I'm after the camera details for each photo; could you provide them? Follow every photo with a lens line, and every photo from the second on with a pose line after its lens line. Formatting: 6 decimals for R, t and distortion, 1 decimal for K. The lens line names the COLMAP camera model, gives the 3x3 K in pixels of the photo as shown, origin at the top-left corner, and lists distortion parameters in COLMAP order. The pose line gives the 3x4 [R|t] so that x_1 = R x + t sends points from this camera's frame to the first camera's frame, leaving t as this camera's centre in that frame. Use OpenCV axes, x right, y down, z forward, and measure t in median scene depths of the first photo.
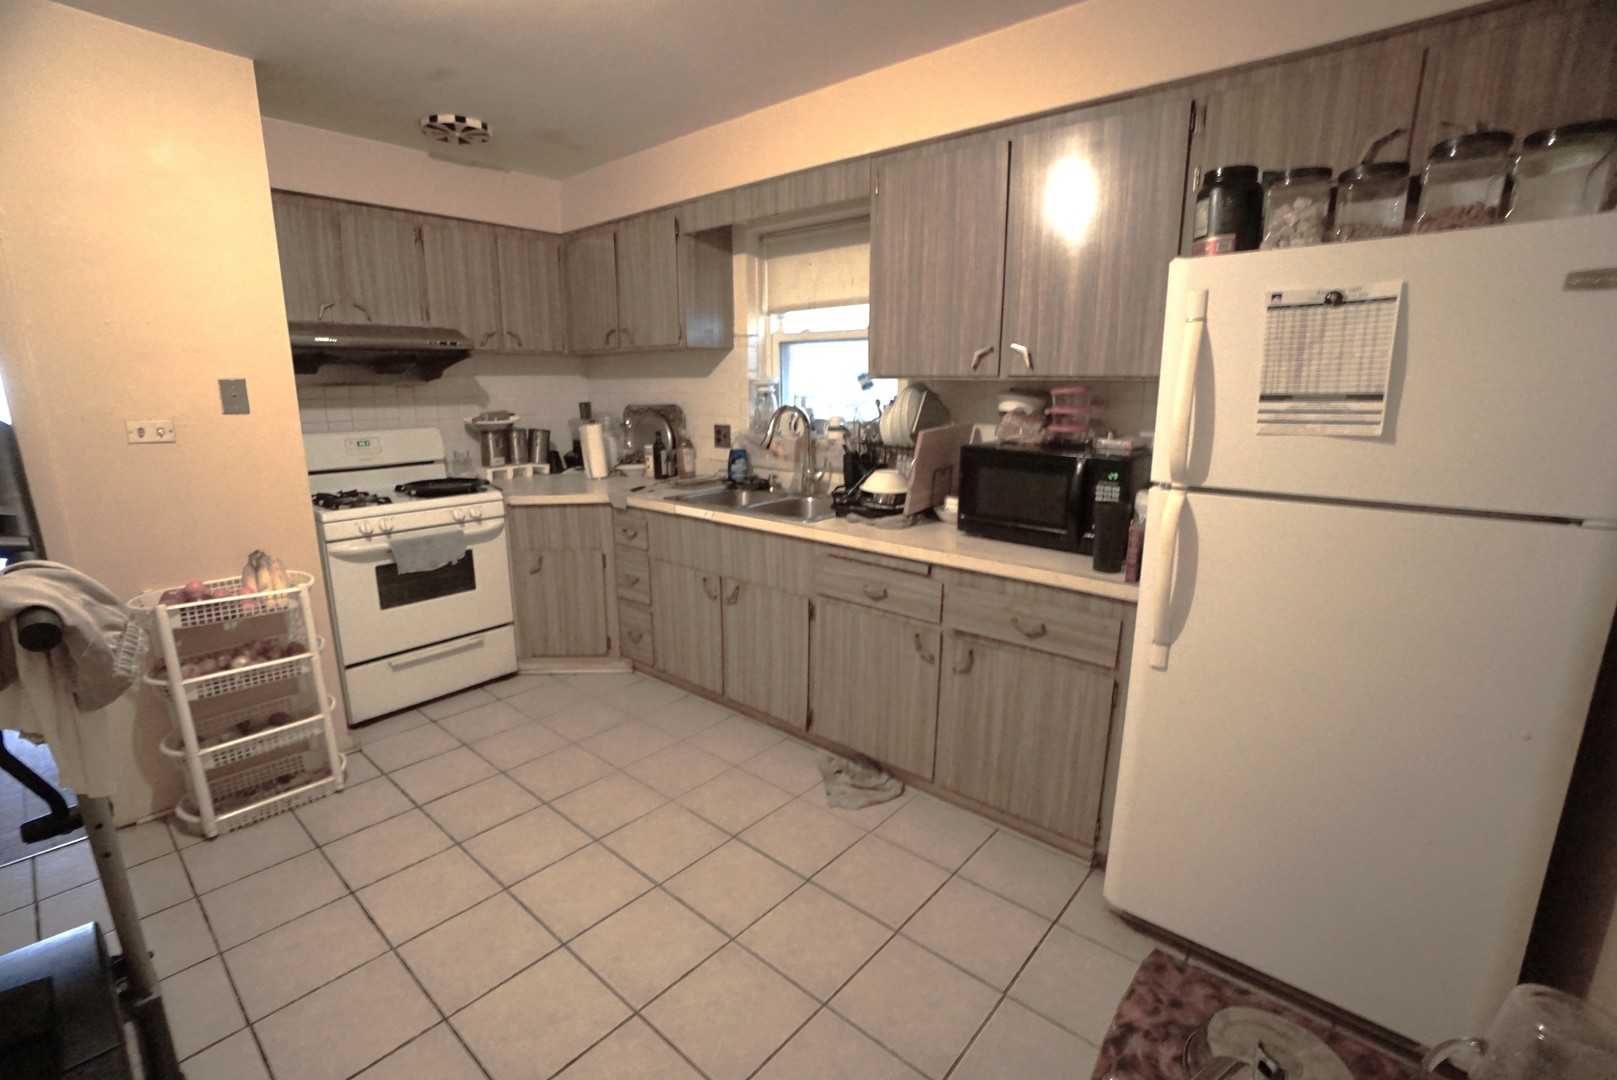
lens RADIAL K [[725.0, 0, 808.5], [0, 725.0, 540.0], [0, 0, 1]] dist [-0.024024, -0.000028]
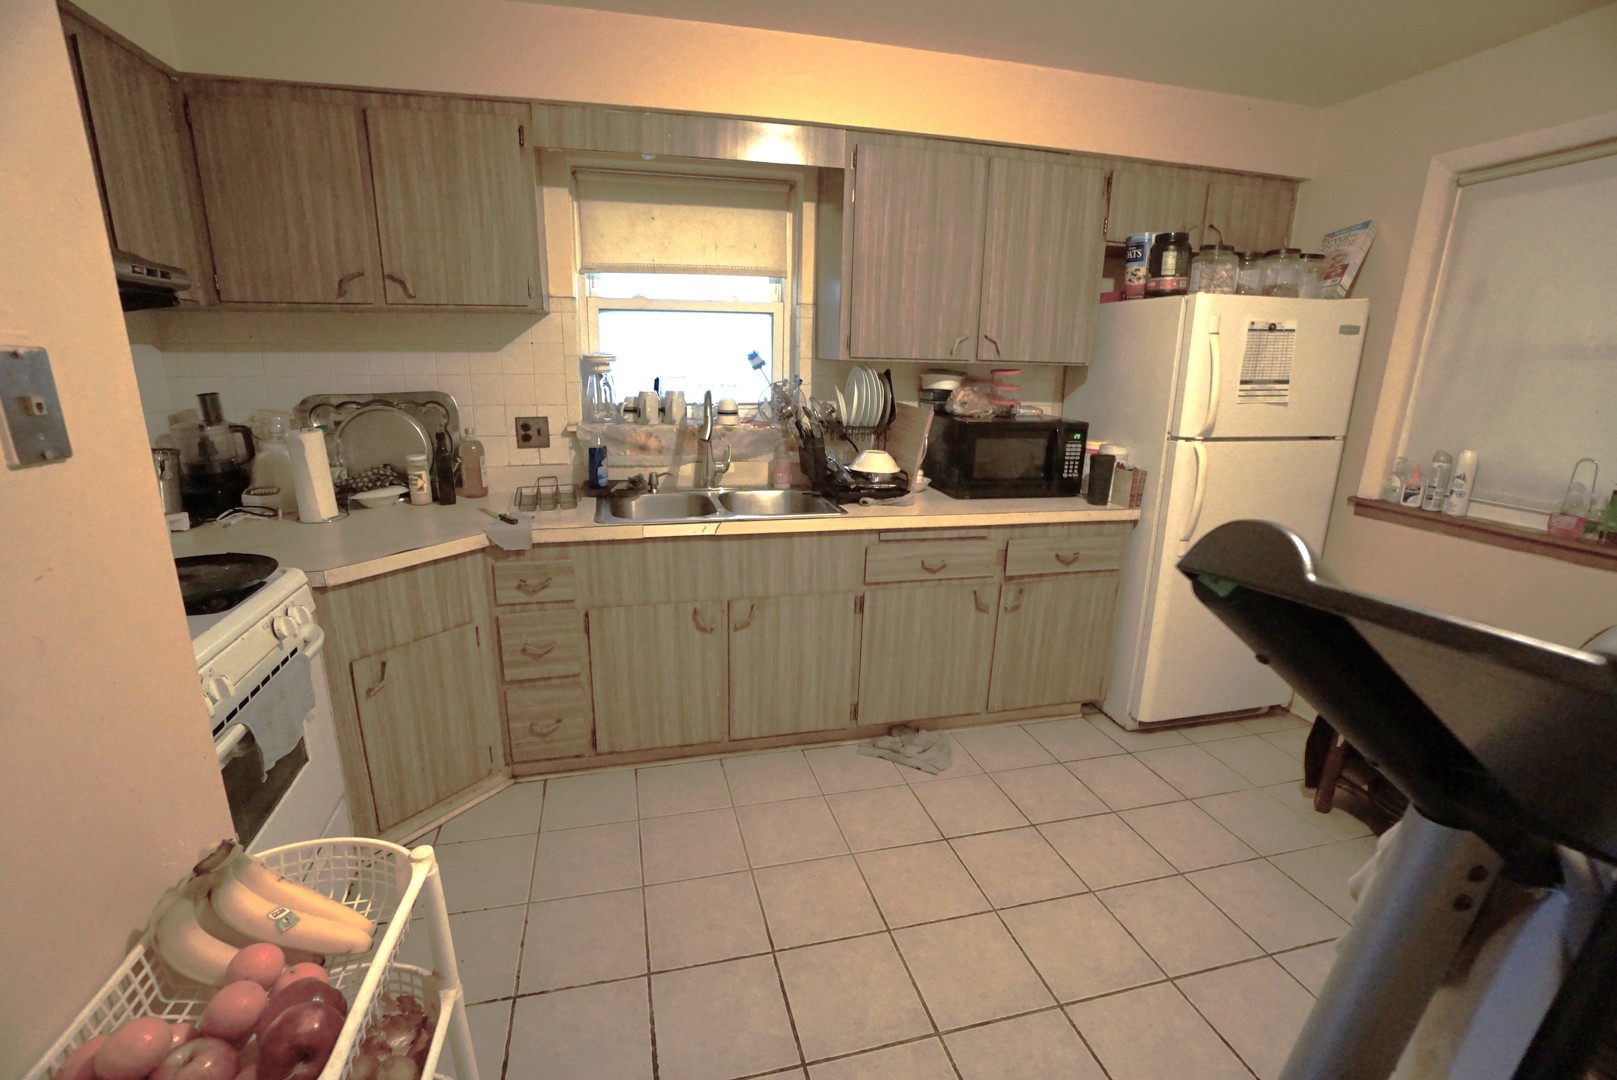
lens RADIAL K [[697.9, 0, 808.8], [0, 697.9, 543.1], [0, 0, 1]] dist [-0.041950, 0.000281]
pose [[0.570109, -0.199918, 0.796874, -0.780610], [0.157271, 0.978561, 0.132983, -0.118127], [-0.806376, 0.049511, 0.589328, 0.519401]]
